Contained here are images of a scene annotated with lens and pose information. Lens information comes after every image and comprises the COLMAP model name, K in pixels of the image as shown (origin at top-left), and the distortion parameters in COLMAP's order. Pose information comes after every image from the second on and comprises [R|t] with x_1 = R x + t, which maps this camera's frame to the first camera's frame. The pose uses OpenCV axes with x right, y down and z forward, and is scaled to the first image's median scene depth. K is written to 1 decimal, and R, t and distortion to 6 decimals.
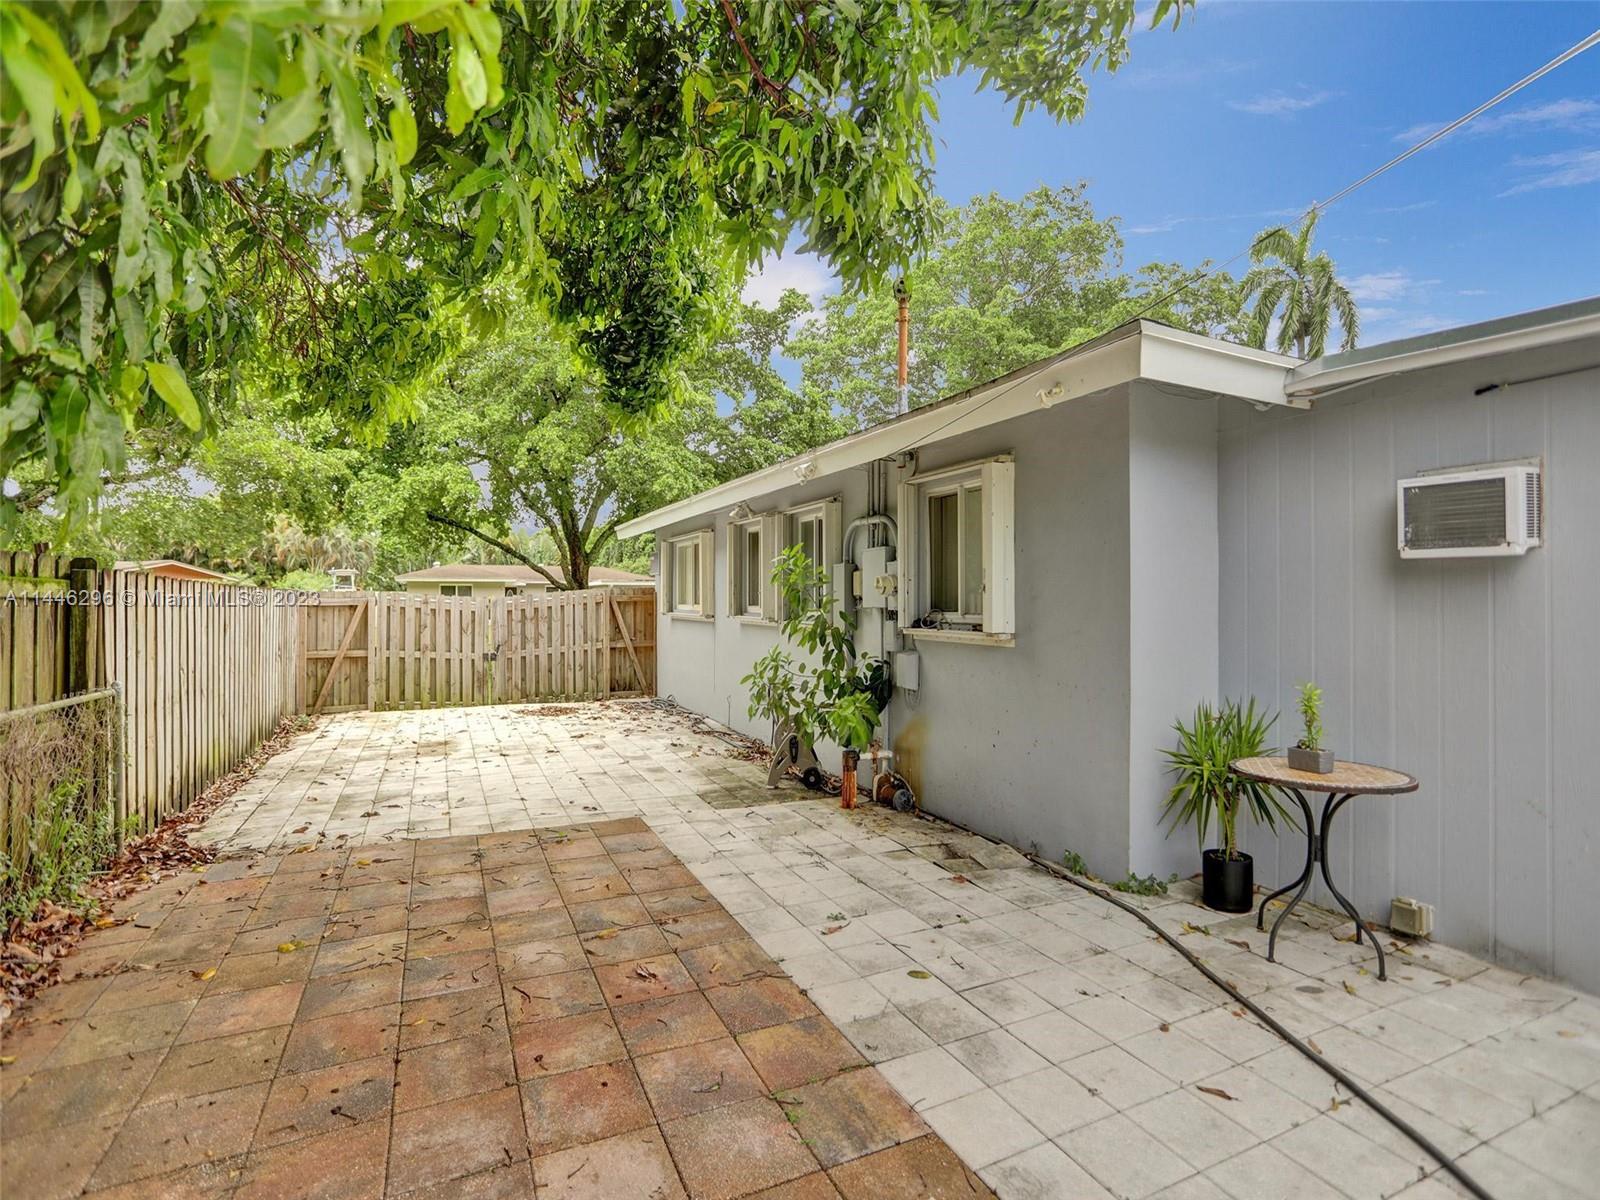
lens RADIAL K [[812.1, 0, 772.9], [0, 812.1, 591.2], [0, 0, 1]] dist [-0.065676, 0.039781]
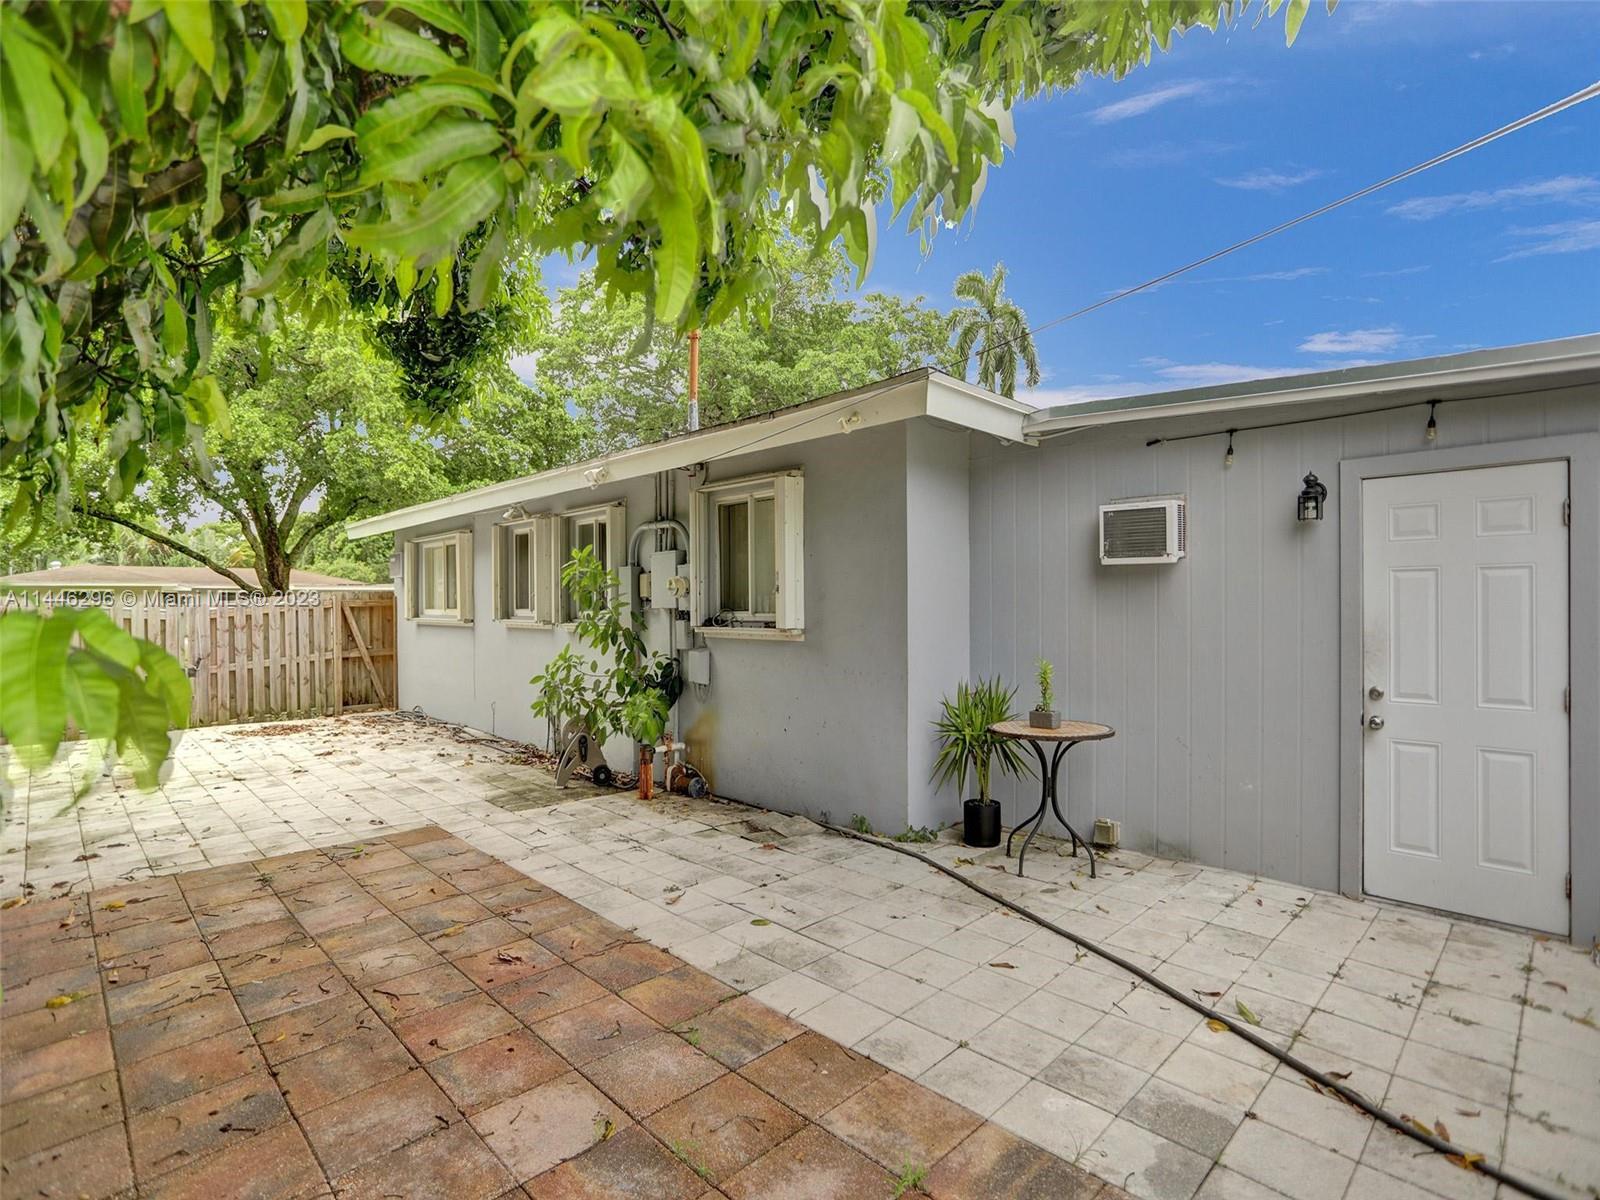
lens RADIAL K [[806.9, 0, 800.9], [0, 806.9, 604.4], [0, 0, 1]] dist [-0.052710, 0.029154]
pose [[0.939186, -0.008893, 0.343295, -0.103372], [0.004821, 0.999908, 0.012714, 0.004108], [-0.343376, -0.010286, 0.939142, -0.065855]]
